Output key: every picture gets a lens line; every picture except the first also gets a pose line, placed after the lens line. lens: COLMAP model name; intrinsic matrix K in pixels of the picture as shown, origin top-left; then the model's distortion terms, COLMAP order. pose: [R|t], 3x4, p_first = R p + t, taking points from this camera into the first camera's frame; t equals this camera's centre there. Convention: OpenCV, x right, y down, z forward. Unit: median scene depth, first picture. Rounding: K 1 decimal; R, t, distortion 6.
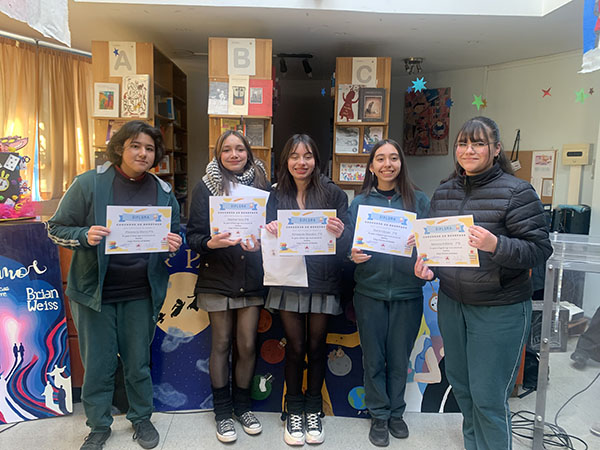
lens RADIAL K [[460.6, 0, 290.4], [0, 460.6, 222.8], [0, 0, 1]] dist [0.025946, -0.034565]
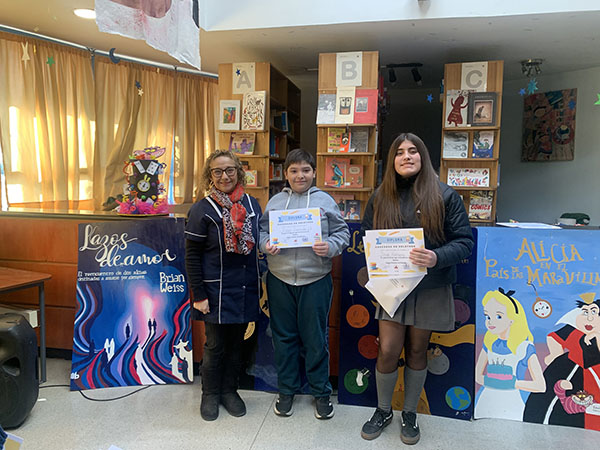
lens RADIAL K [[458.4, 0, 292.8], [0, 458.4, 220.6], [0, 0, 1]] dist [0.024562, -0.031958]
pose [[0.969583, 0.016975, -0.244172, 0.032950], [-0.024692, 0.999287, -0.028578, 0.022339], [0.243513, 0.033738, 0.969311, -0.046372]]
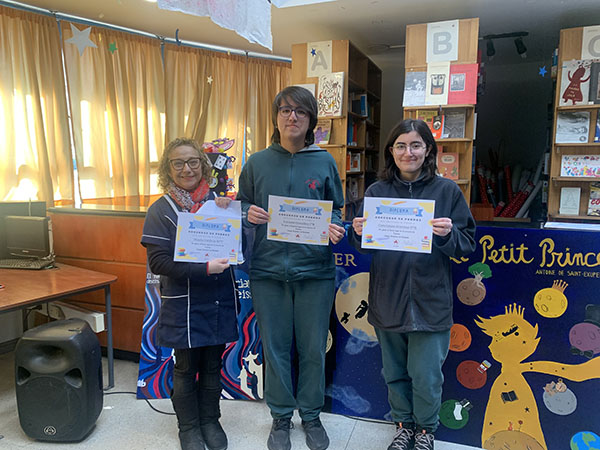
lens RADIAL K [[459.4, 0, 290.6], [0, 459.4, 224.3], [0, 0, 1]] dist [0.027201, -0.038041]
pose [[0.917743, 0.031024, -0.395960, -0.008522], [-0.030237, 0.999509, 0.008229, 0.002877], [0.396021, 0.004420, 0.918231, 0.046013]]
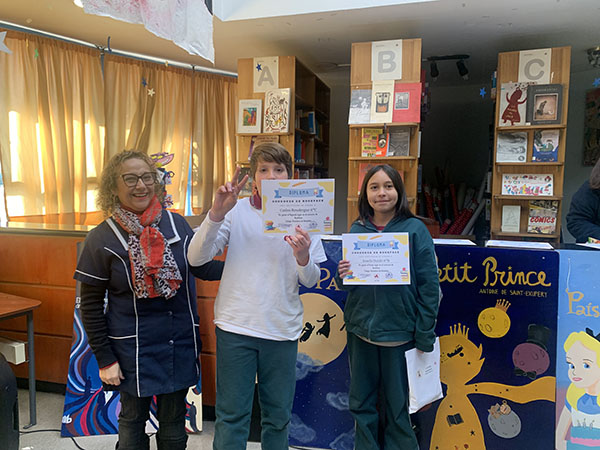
lens RADIAL K [[459.4, 0, 290.6], [0, 459.4, 224.3], [0, 0, 1]] dist [0.027201, -0.038041]
pose [[0.951087, 0.015406, -0.308539, 0.000694], [-0.026421, 0.999153, -0.031556, -0.000371], [0.307792, 0.038164, 0.950688, 0.082364]]
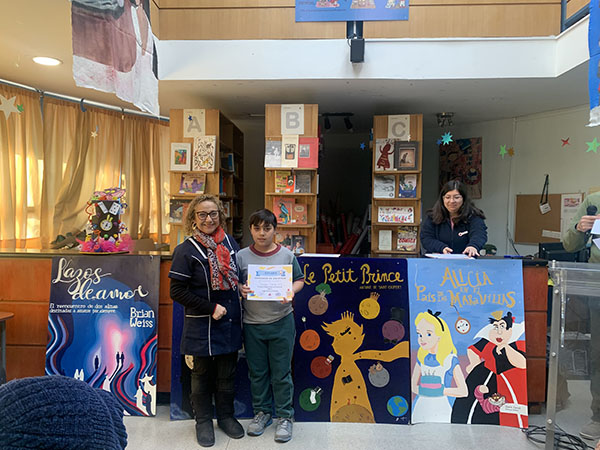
lens RADIAL K [[456.2, 0, 289.8], [0, 456.2, 229.2], [0, 0, 1]] dist [0.060942, -0.103499]
pose [[0.995336, -0.004793, -0.096355, 0.000139], [-0.003293, 0.996495, -0.083586, 0.022150], [0.096418, 0.083513, 0.991831, -0.146562]]
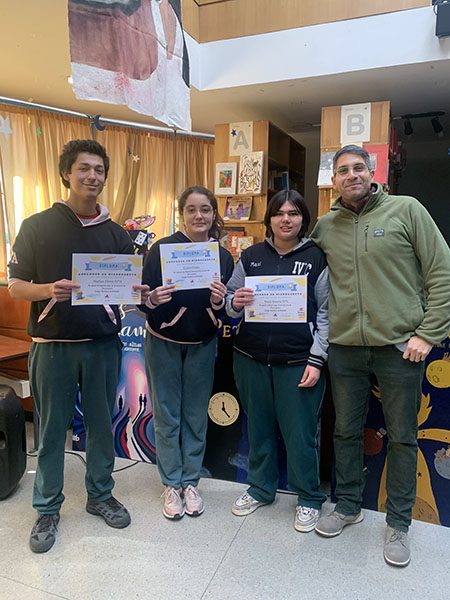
lens RADIAL K [[456.2, 0, 225.2], [0, 456.2, 292.5], [0, 0, 1]] dist [0.060942, -0.103499]
pose [[0.911966, 0.035592, -0.408720, 0.048852], [-0.036097, 0.999327, 0.006481, -0.006591], [0.408676, 0.008843, 0.912637, 0.026059]]
